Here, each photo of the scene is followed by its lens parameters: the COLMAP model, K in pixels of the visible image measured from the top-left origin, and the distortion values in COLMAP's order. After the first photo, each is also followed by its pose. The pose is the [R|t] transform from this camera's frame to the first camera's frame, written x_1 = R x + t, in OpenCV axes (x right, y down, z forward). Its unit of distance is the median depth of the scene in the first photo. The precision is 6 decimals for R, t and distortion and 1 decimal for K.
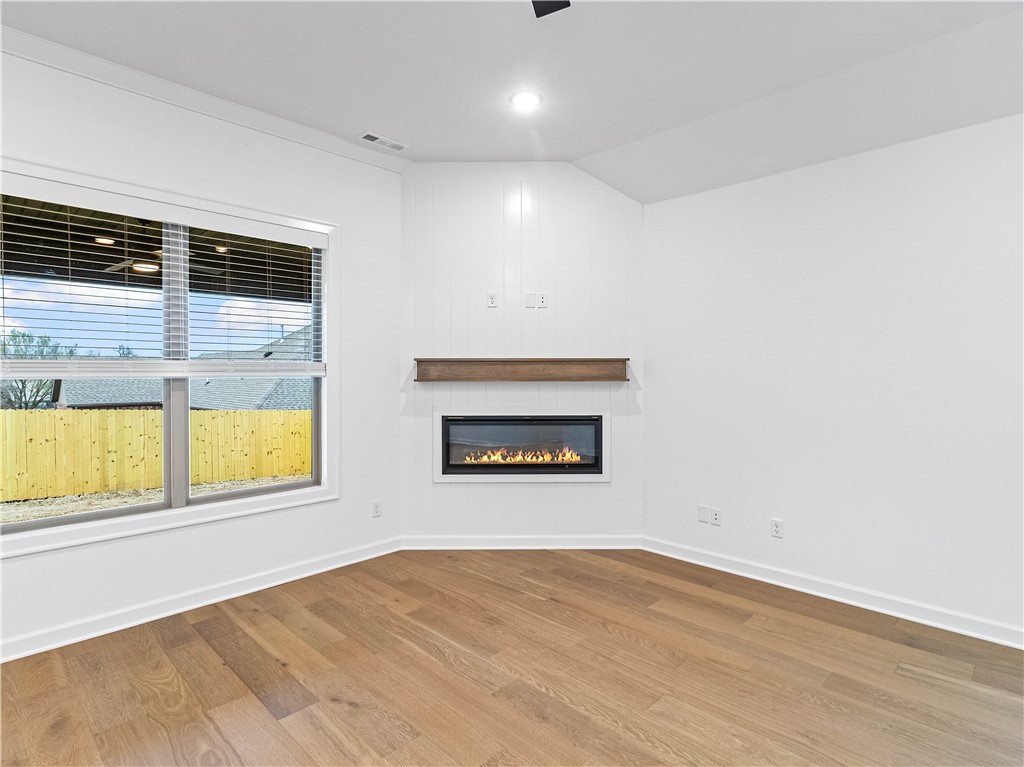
lens RADIAL K [[532.4, 0, 513.2], [0, 532.4, 372.4], [0, 0, 1]] dist [0.002532, -0.000269]
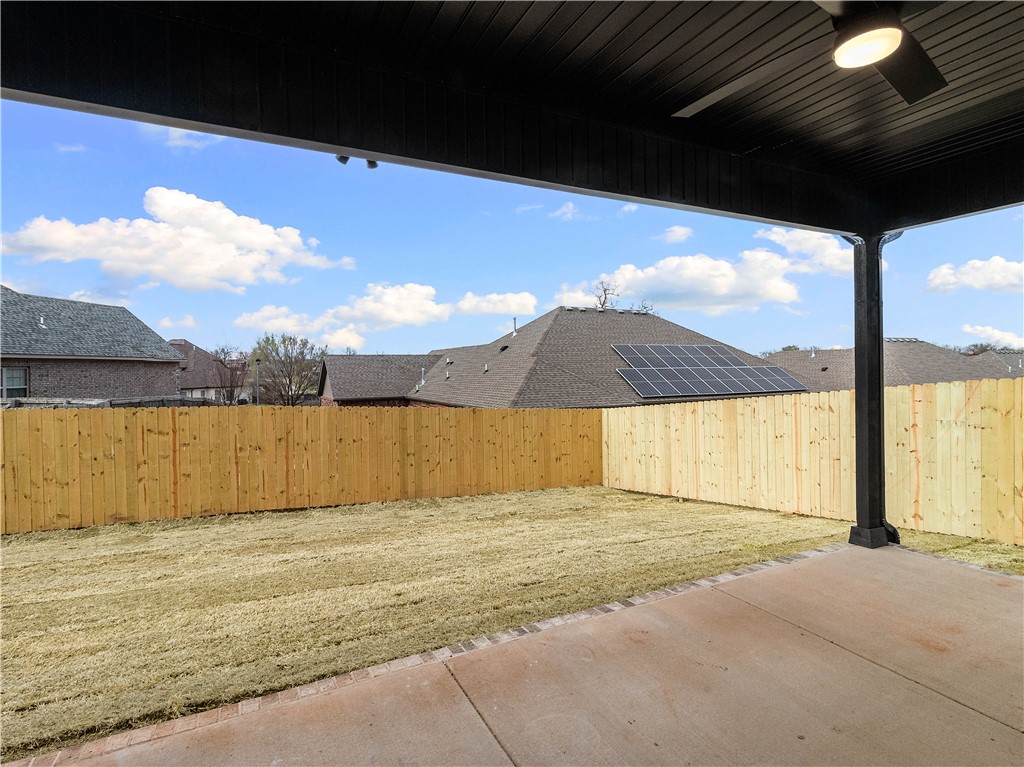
lens RADIAL K [[532.4, 0, 513.2], [0, 532.4, 372.4], [0, 0, 1]] dist [0.002532, -0.000269]
pose [[0.945125, -0.008706, -0.326594, -0.206211], [0.011867, 0.999900, 0.007688, 0.004780], [0.326494, -0.011142, 0.945133, 0.149632]]
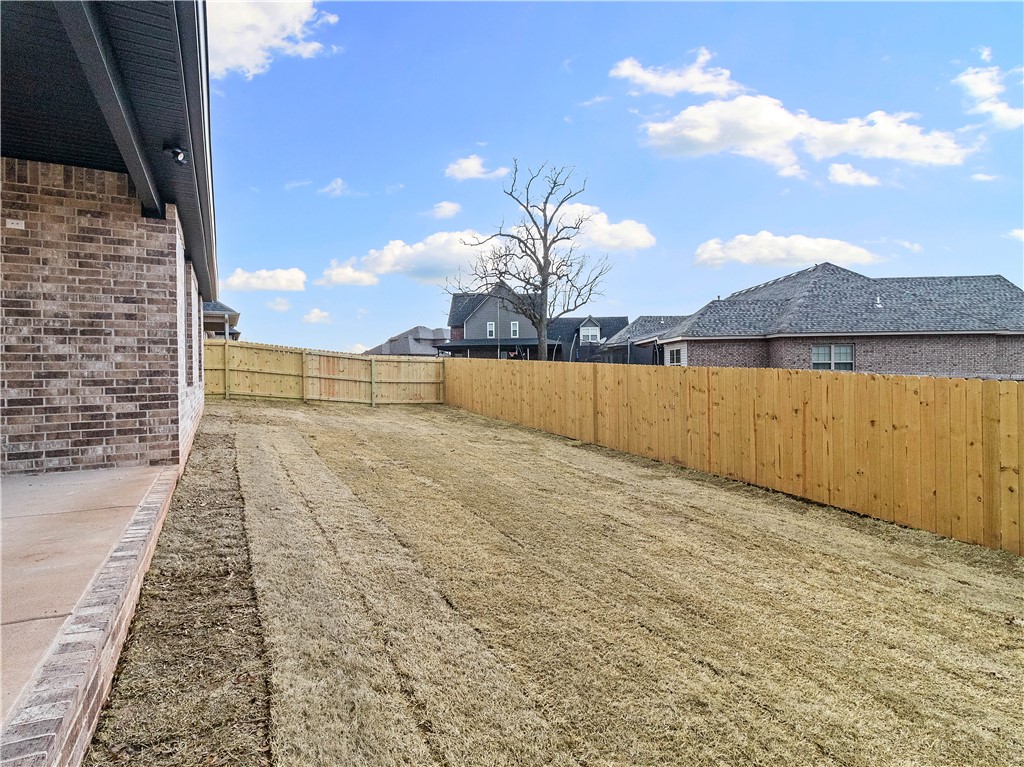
lens RADIAL K [[532.4, 0, 513.2], [0, 532.4, 372.4], [0, 0, 1]] dist [0.002532, -0.000269]
pose [[-0.295281, 0.013235, -0.955319, -0.115709], [0.010579, 0.999888, 0.010583, 0.035983], [0.955352, -0.006982, -0.295388, 0.495491]]
